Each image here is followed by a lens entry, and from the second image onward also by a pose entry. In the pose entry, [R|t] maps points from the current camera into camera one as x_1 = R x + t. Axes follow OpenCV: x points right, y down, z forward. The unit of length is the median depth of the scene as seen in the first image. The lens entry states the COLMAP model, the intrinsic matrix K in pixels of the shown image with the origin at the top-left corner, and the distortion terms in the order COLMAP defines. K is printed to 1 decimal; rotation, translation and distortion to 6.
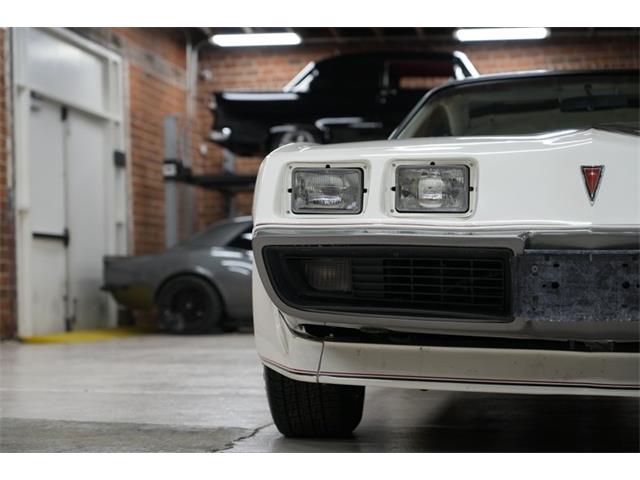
lens RADIAL K [[1309.6, 0, 320.3], [0, 1309.6, 297.9], [0, 0, 1]] dist [-0.005681, 0.020990]
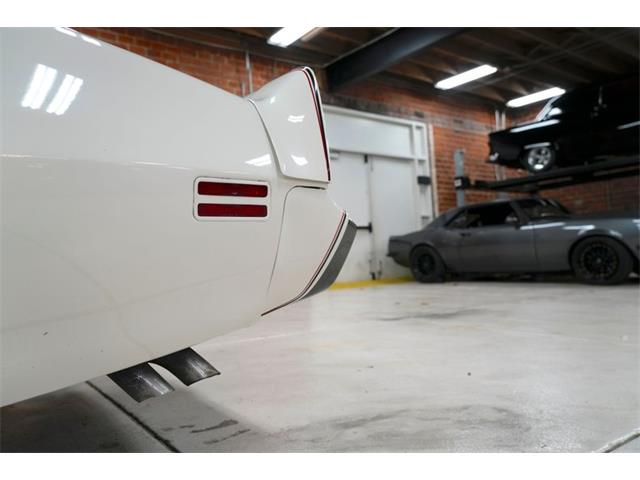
lens RADIAL K [[490.0, 0, 320.0], [0, 490.0, 240.0], [0, 0, 1]] dist [0.004901, 0.001774]
pose [[0.735179, -0.054628, -0.675668, 0.185944], [0.039048, 0.998505, -0.038243, -0.005524], [0.676747, 0.001732, 0.736214, 0.415263]]
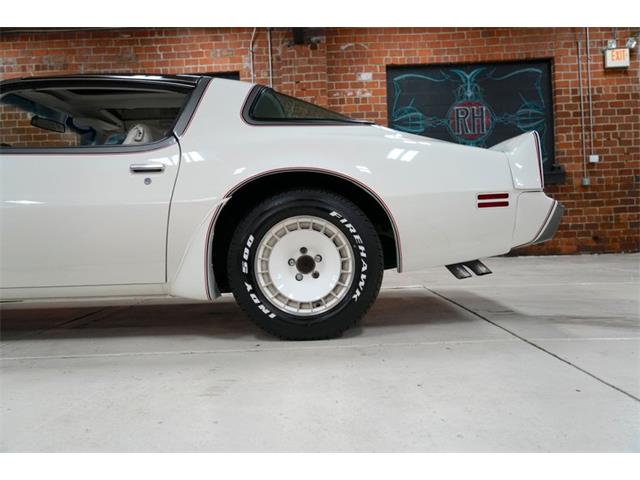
lens RADIAL K [[529.4, 0, 320.0], [0, 529.4, 240.0], [0, 0, 1]] dist [0.005784, 0.005052]
pose [[0.176944, 0.010065, -0.984169, 0.276449], [0.029532, 0.999443, 0.015531, -0.005048], [0.983778, -0.031812, 0.176548, 0.376026]]
